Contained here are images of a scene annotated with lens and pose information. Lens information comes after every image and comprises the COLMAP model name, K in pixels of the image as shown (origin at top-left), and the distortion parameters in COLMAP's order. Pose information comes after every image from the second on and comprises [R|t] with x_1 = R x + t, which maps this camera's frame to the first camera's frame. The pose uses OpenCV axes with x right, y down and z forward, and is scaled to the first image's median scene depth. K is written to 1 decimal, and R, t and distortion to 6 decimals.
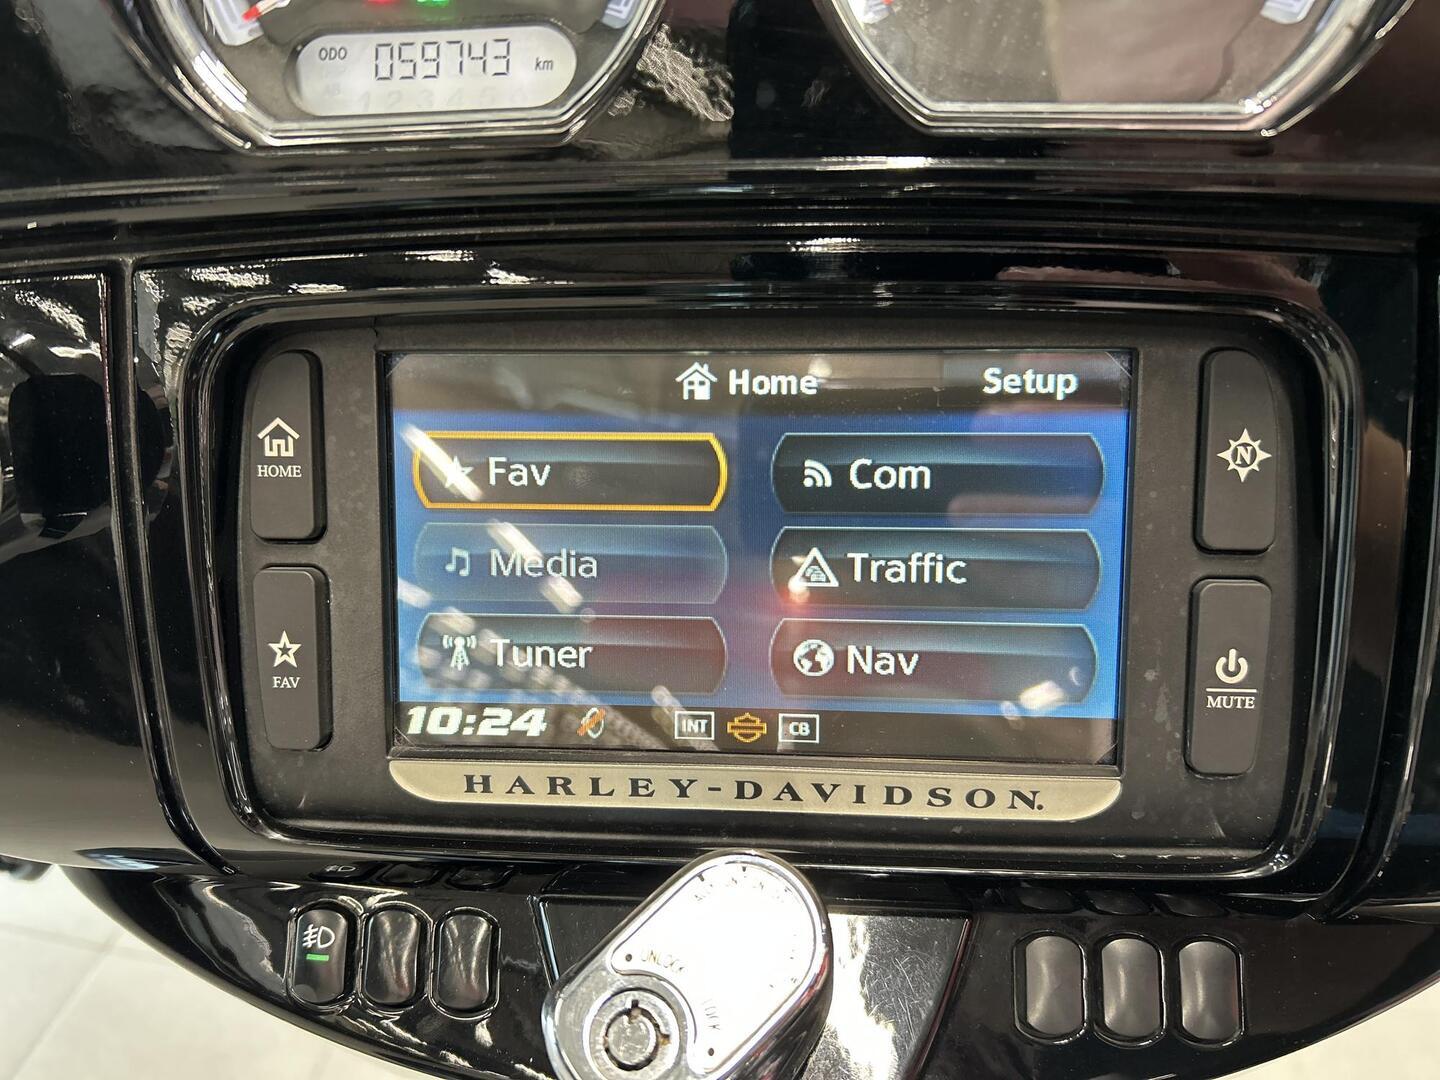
lens RADIAL K [[1096.1, 0, 722.8], [0, 1096.1, 573.3], [0, 0, 1]] dist [0.007270, -0.041705]
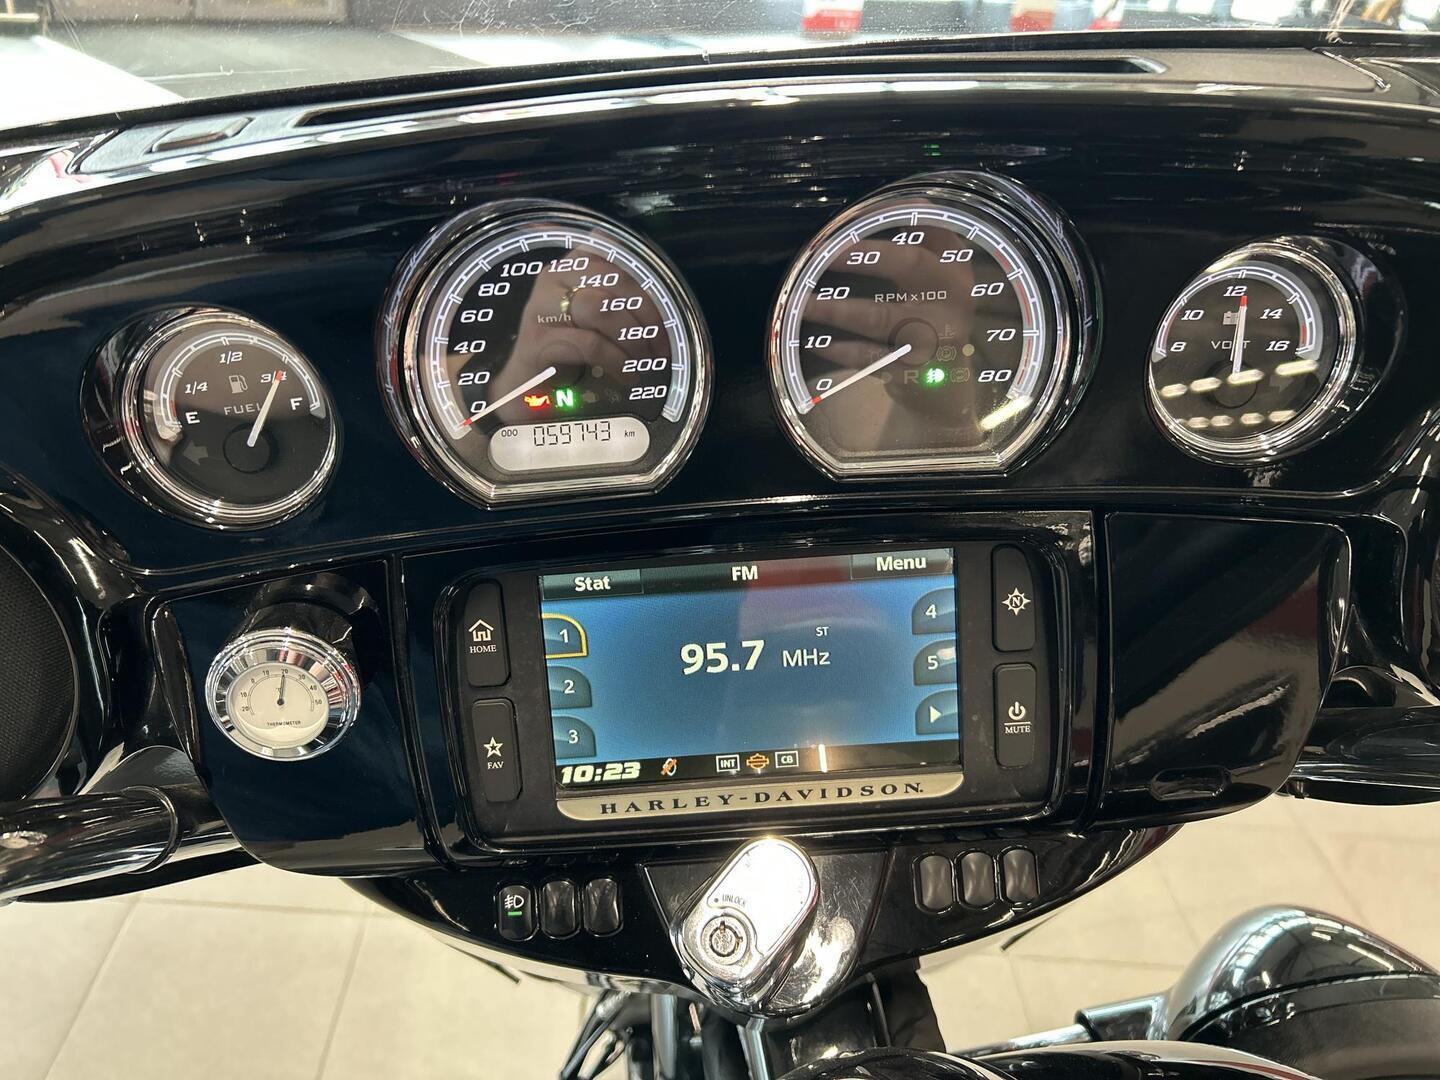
lens RADIAL K [[1136.4, 0, 720.0], [0, 1136.4, 540.0], [0, 0, 1]] dist [0.046191, -0.039016]
pose [[0.992591, -0.085667, 0.086169, -0.170540], [0.076980, 0.992052, 0.099530, -0.413006], [-0.094011, -0.092160, 0.991296, -0.807391]]
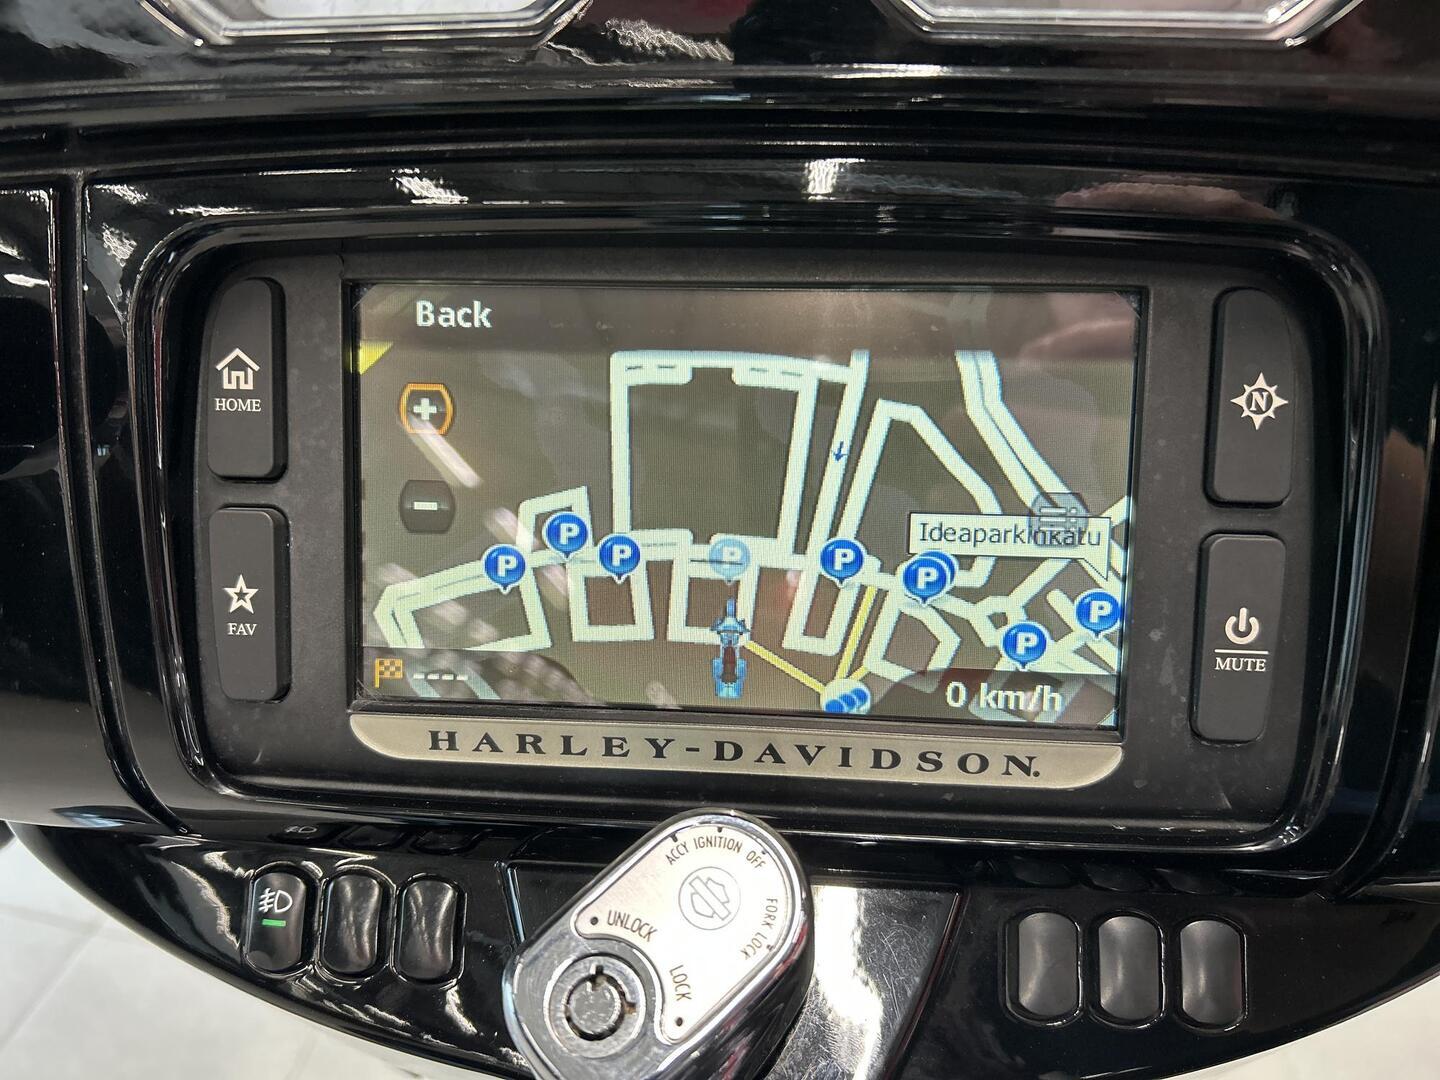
lens RADIAL K [[1096.1, 0, 722.8], [0, 1096.1, 573.3], [0, 0, 1]] dist [0.007270, -0.041705]
pose [[0.999856, 0.016951, -0.000995, 0.017089], [-0.016950, 0.999856, 0.000739, 0.043860], [0.001007, -0.000722, 0.999999, 0.054309]]
